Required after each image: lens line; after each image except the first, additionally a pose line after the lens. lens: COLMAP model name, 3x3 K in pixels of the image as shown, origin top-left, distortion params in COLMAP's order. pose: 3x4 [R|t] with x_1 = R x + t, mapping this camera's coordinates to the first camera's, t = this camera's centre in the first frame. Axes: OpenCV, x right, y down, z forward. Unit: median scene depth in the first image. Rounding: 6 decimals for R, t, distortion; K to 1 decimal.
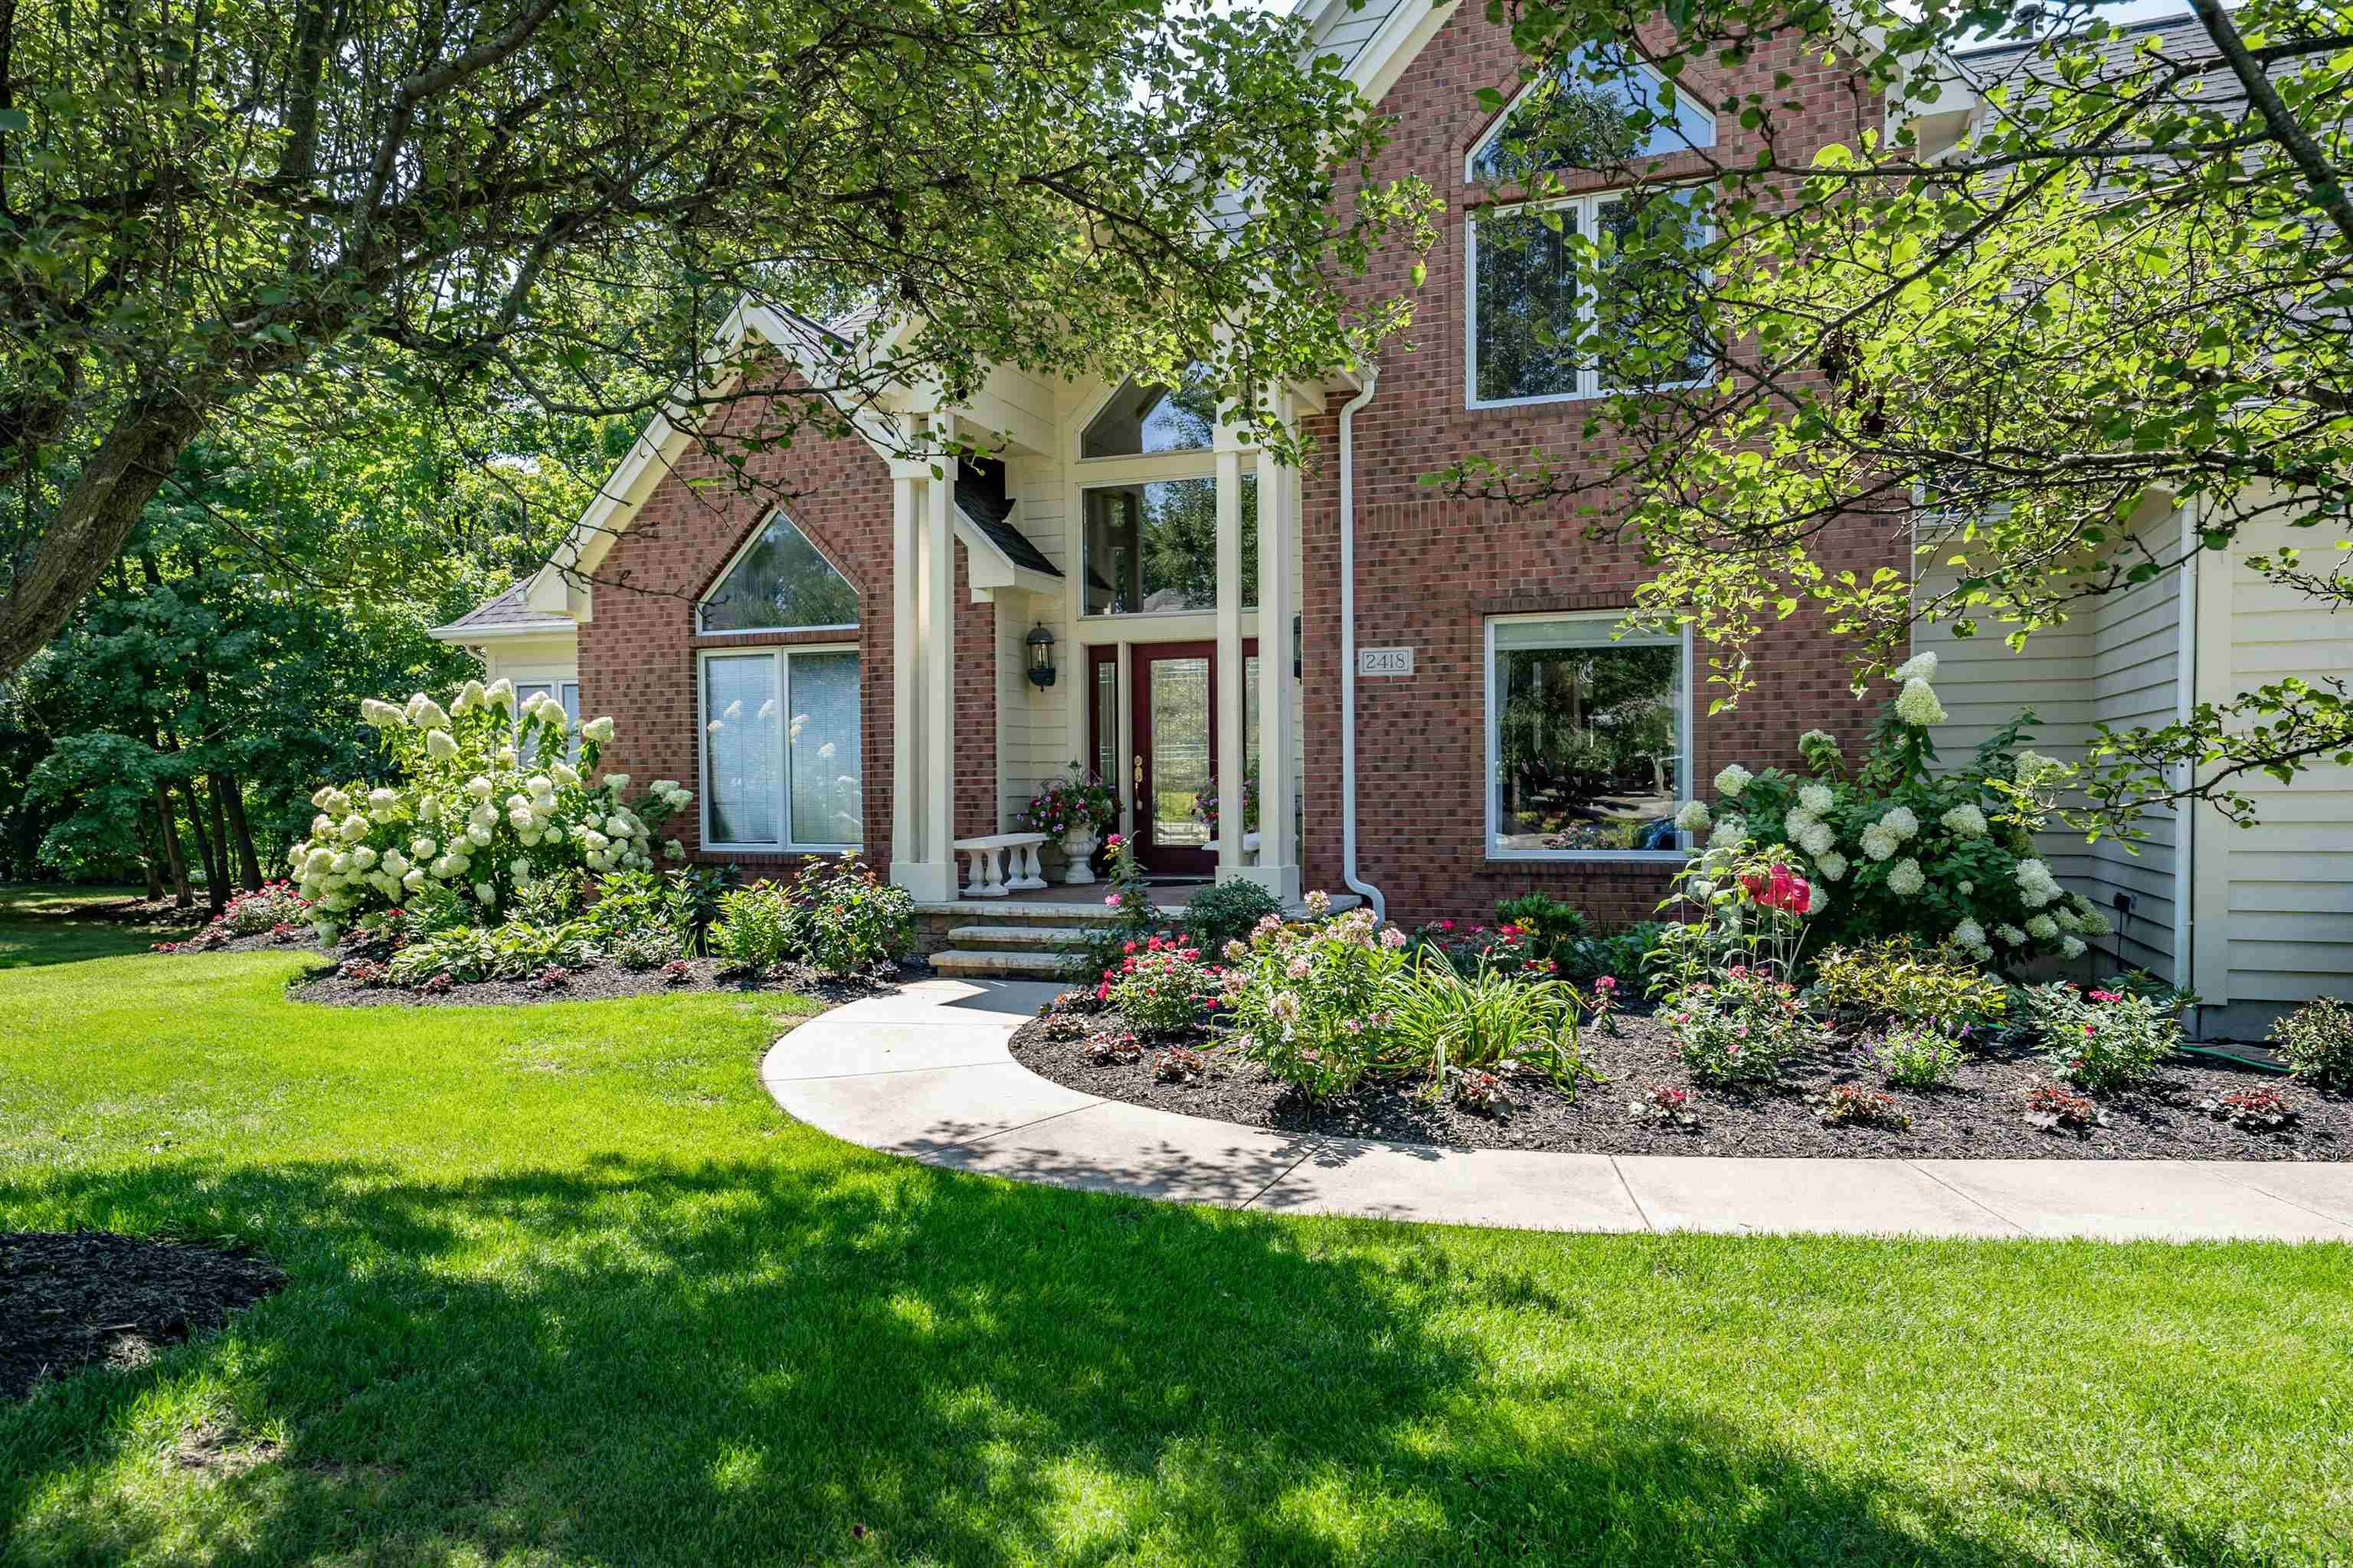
lens RADIAL K [[1588.9, 0, 1175.2], [0, 1588.9, 843.5], [0, 0, 1]] dist [0.000150, -0.000174]
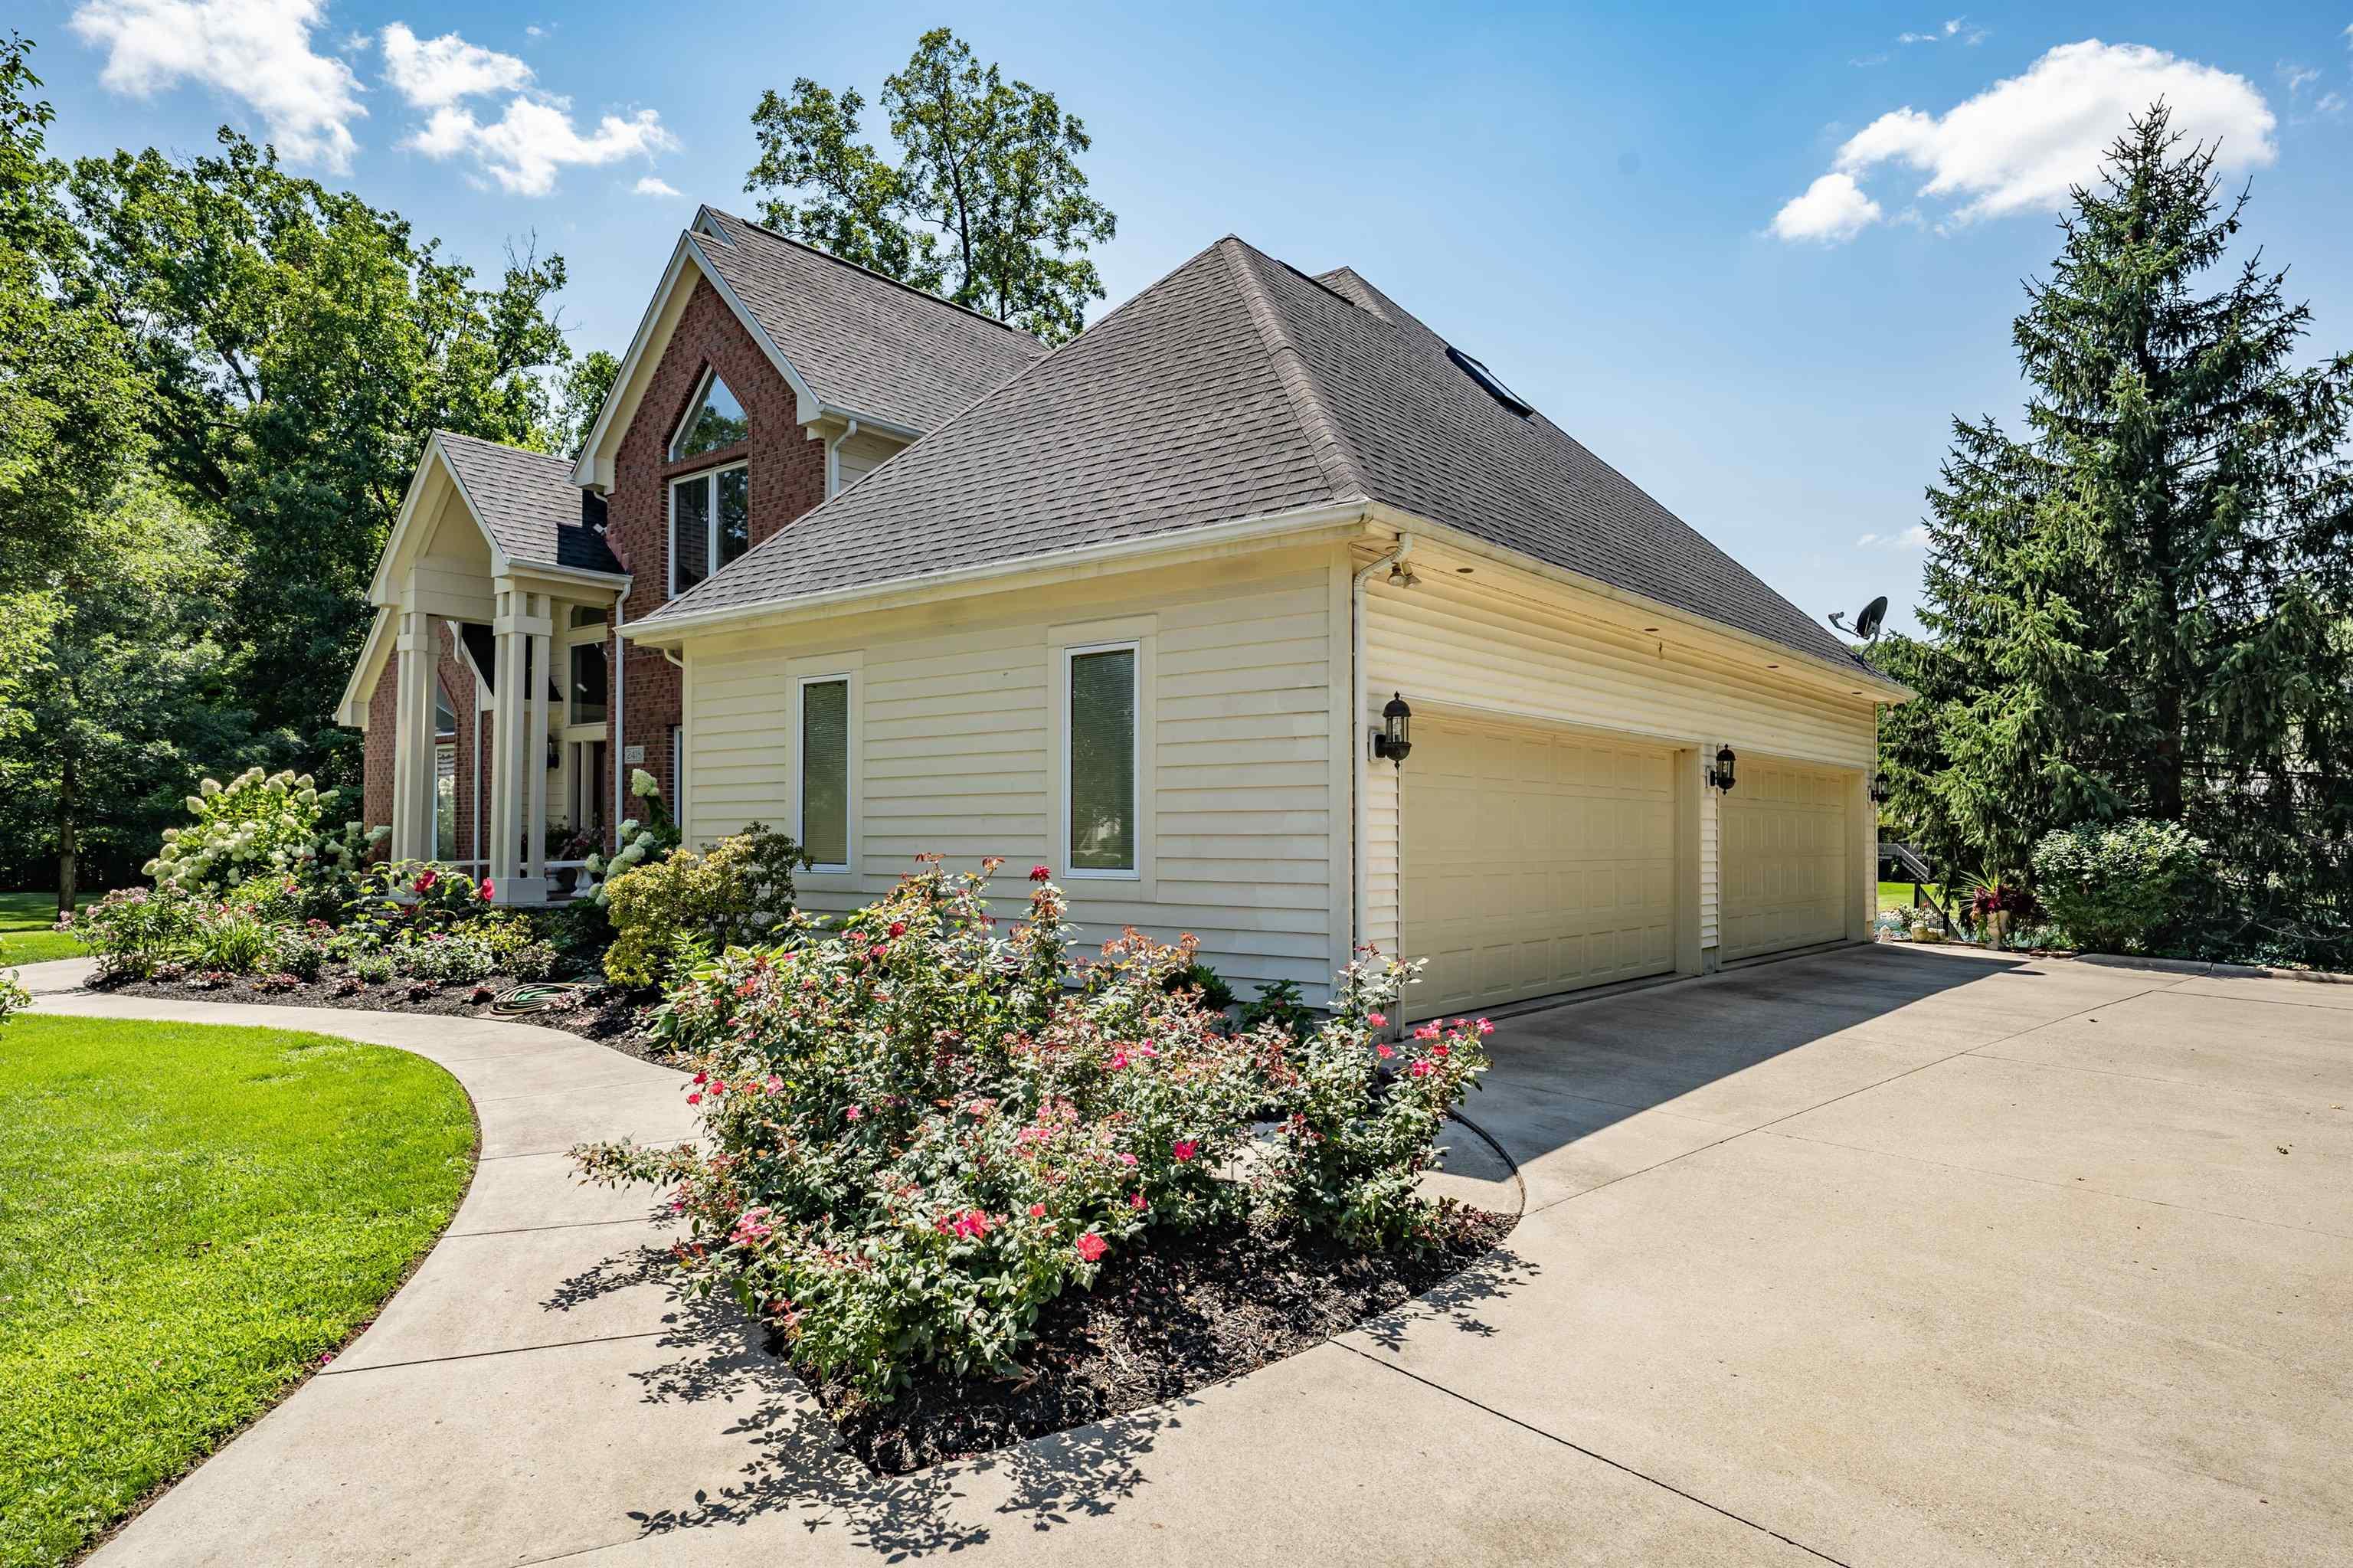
lens RADIAL K [[1433.0, 0, 1181.5], [0, 1433.0, 807.8], [0, 0, 1]] dist [0.057208, -0.048030]
pose [[0.955255, 0.004350, -0.295753, 1.094856], [-0.022726, 0.998016, -0.058724, 0.013620], [0.294910, 0.062818, 0.953458, -0.234652]]
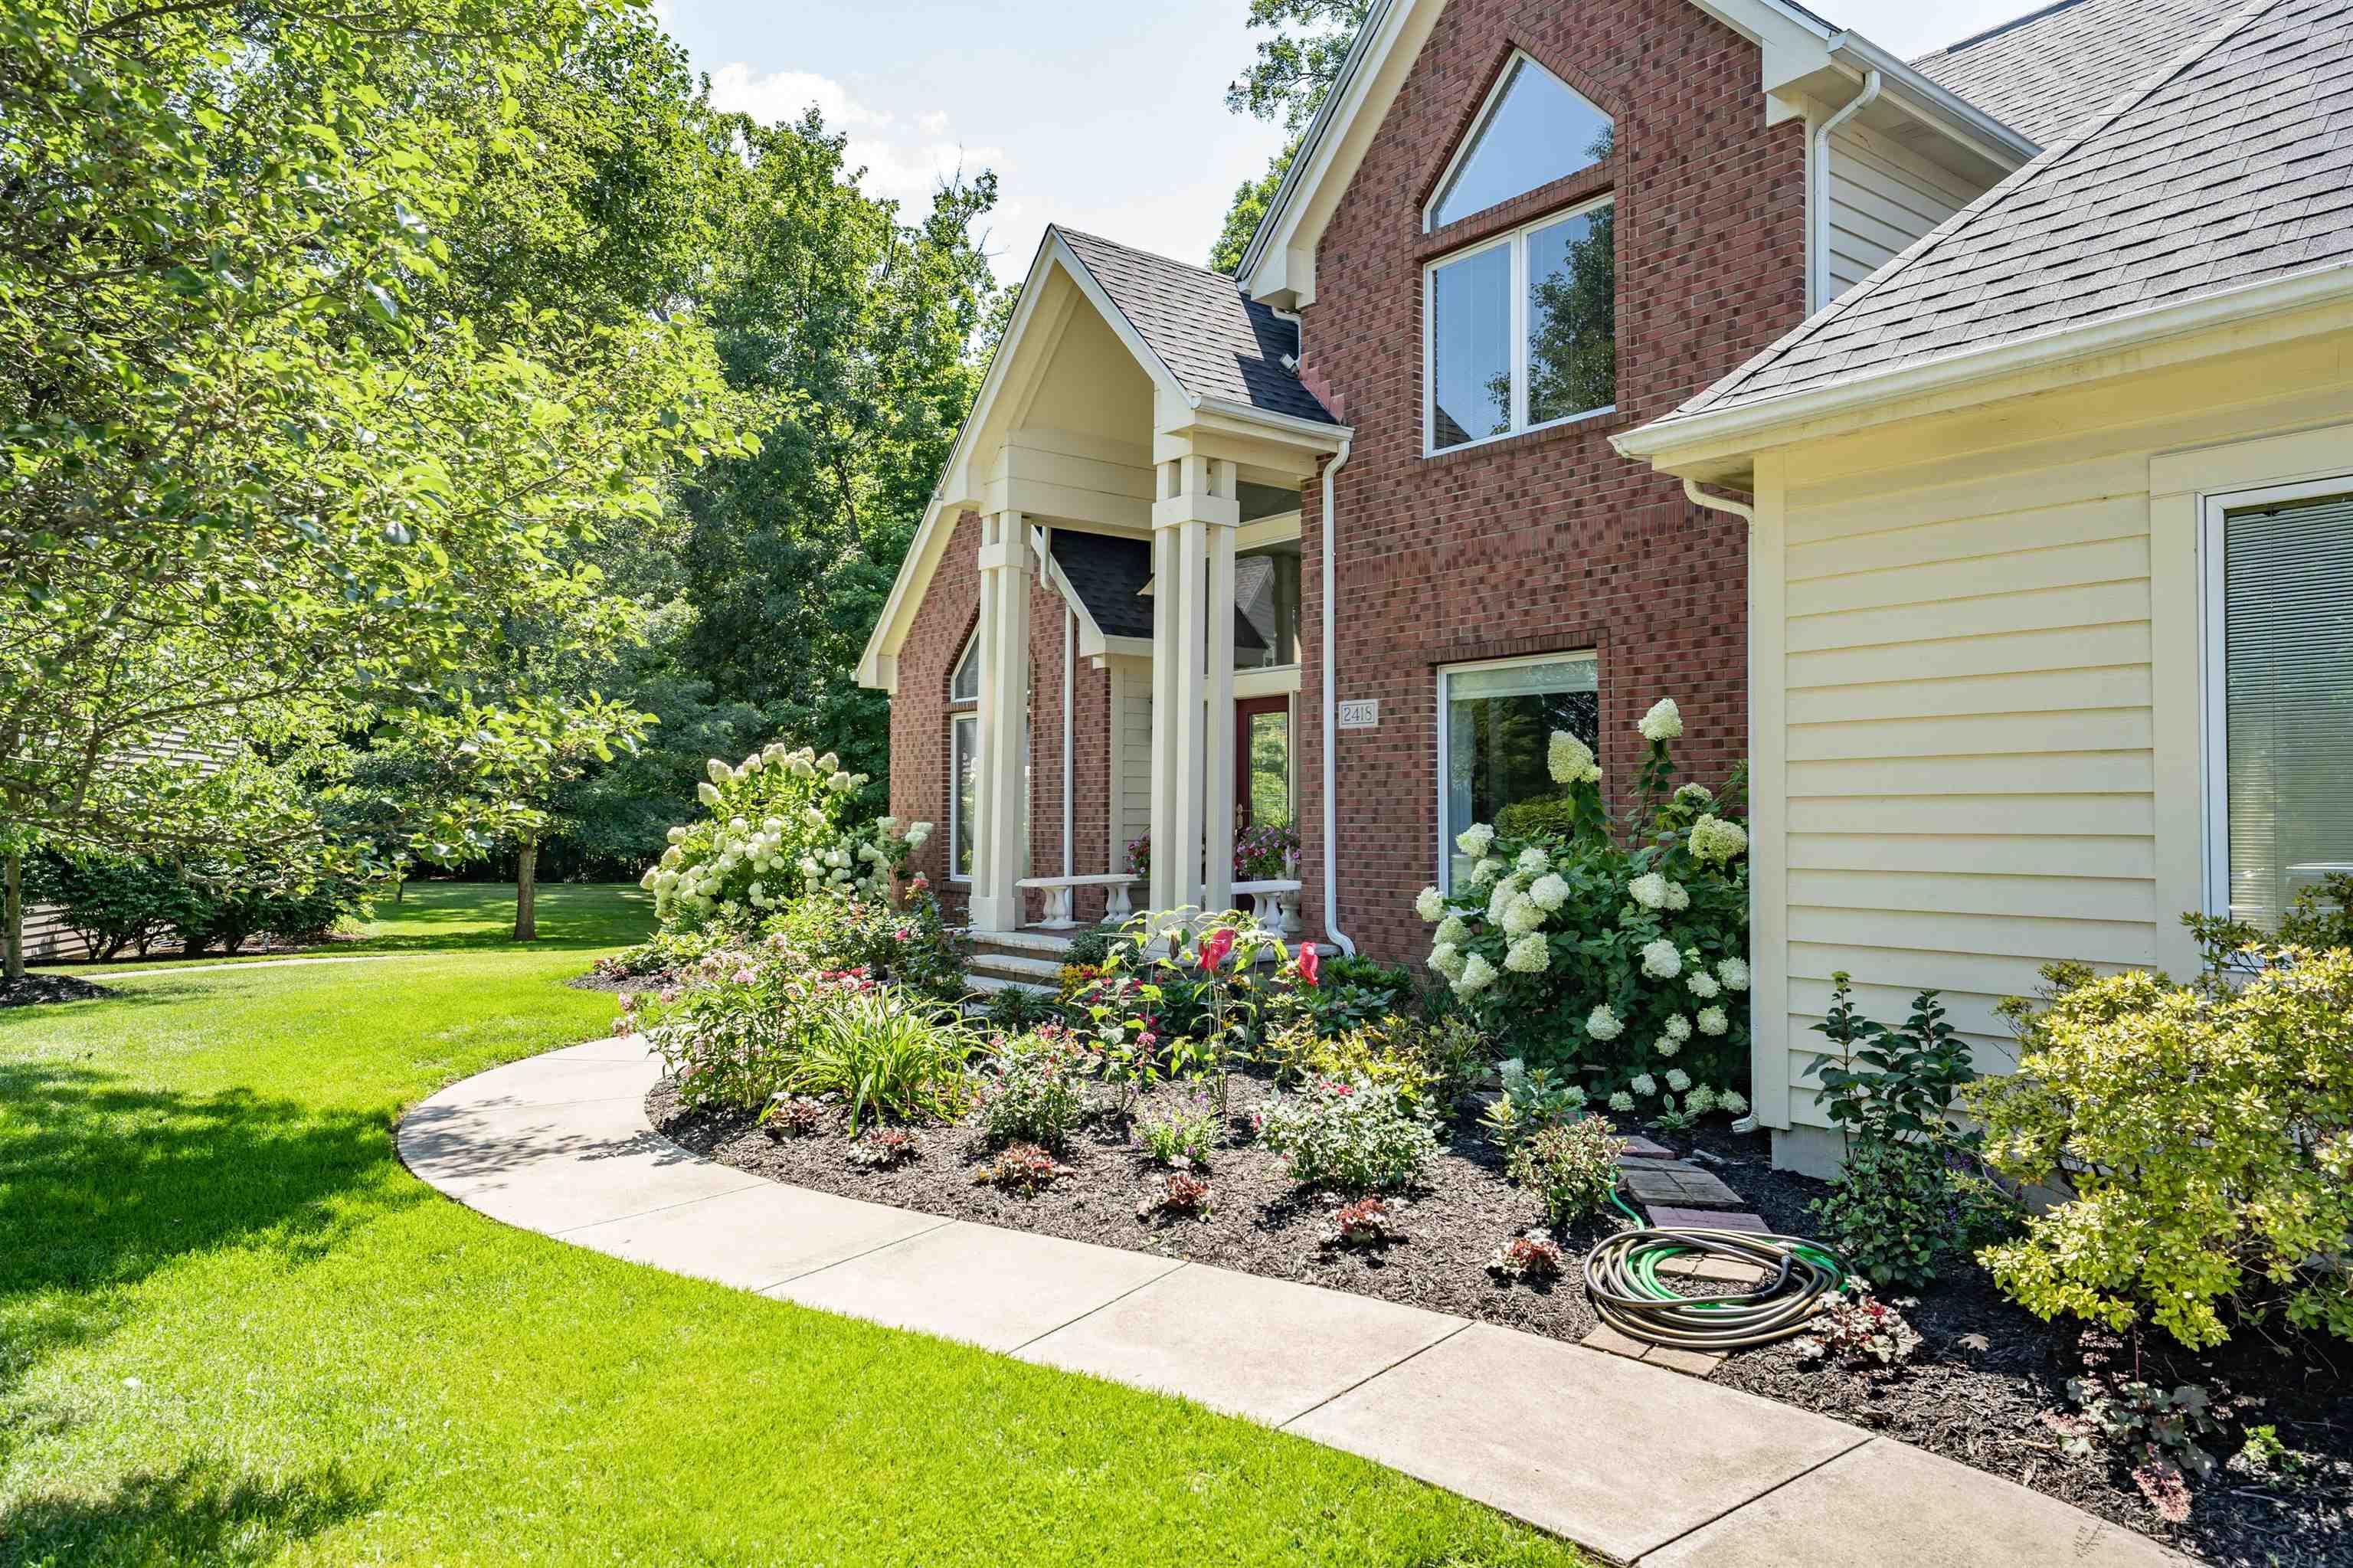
lens RADIAL K [[1537.5, 0, 1176.5], [0, 1537.5, 784.0], [0, 0, 1]] dist [-0.000939, -0.000228]
pose [[0.860616, 0.001006, -0.509254, 0.525951], [-0.033630, 0.997927, -0.054862, -0.013038], [0.508143, 0.064342, 0.858866, 0.108353]]
